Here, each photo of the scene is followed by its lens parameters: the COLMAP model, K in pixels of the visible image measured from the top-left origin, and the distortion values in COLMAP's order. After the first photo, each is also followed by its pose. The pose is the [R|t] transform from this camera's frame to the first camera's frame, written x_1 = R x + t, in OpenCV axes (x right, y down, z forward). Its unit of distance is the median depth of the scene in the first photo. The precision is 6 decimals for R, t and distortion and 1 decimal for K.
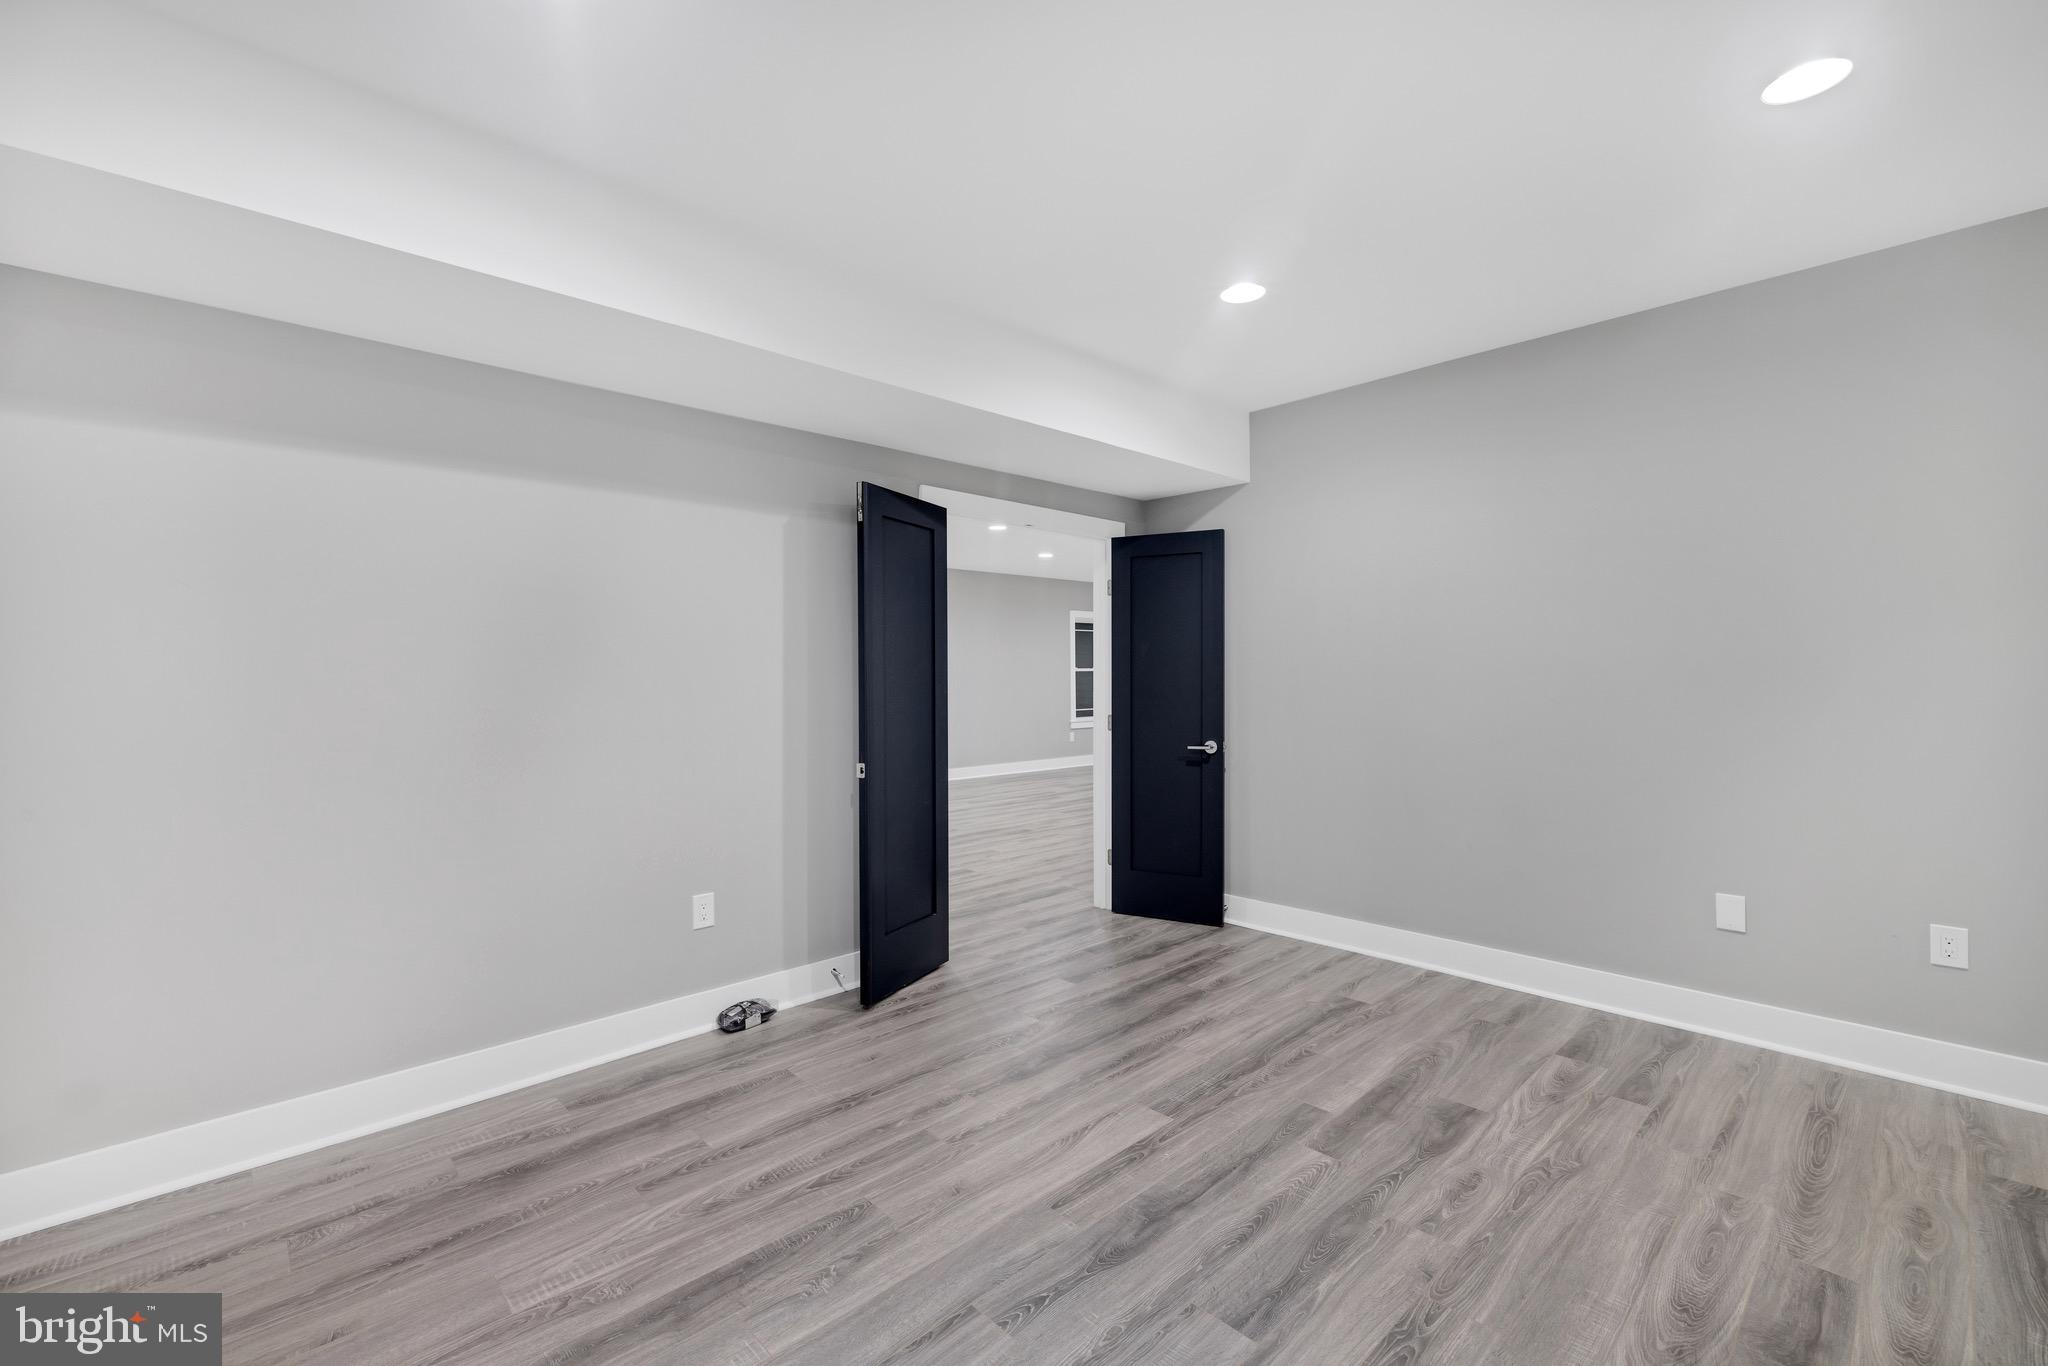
lens RADIAL K [[862.1, 0, 1021.5], [0, 862.1, 681.1], [0, 0, 1]] dist [-0.009261, 0.000174]
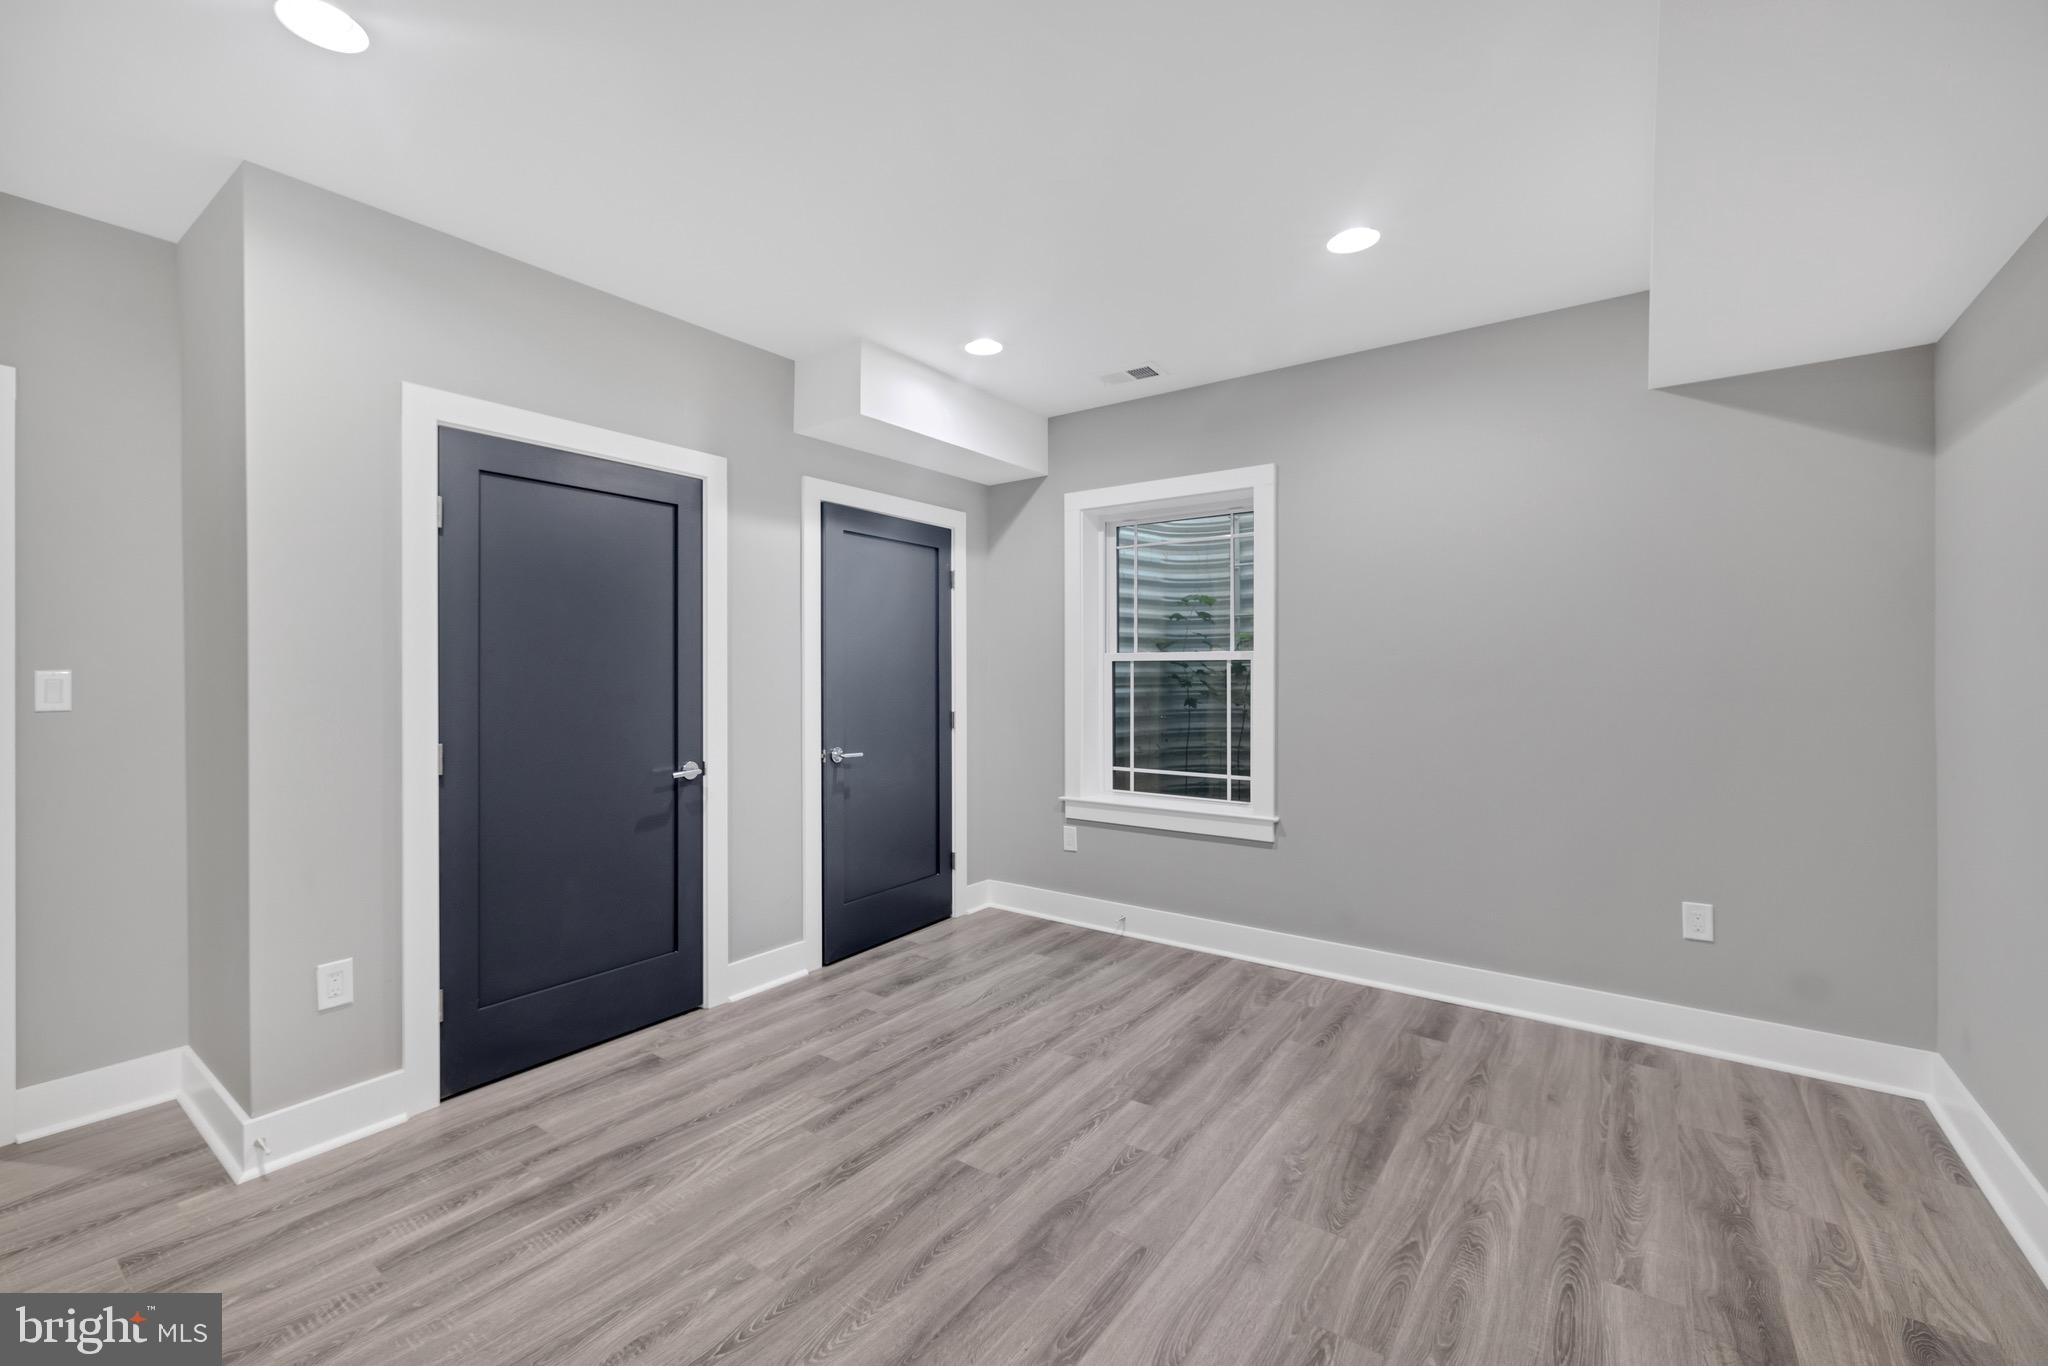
lens RADIAL K [[862.1, 0, 1018.8], [0, 862.1, 673.2], [0, 0, 1]] dist [-0.009261, 0.000174]
pose [[-0.983011, 0.010392, -0.183252, 0.344527], [0.008242, 0.999888, 0.012494, -0.020691], [0.183362, 0.010771, -0.982987, 1.946570]]
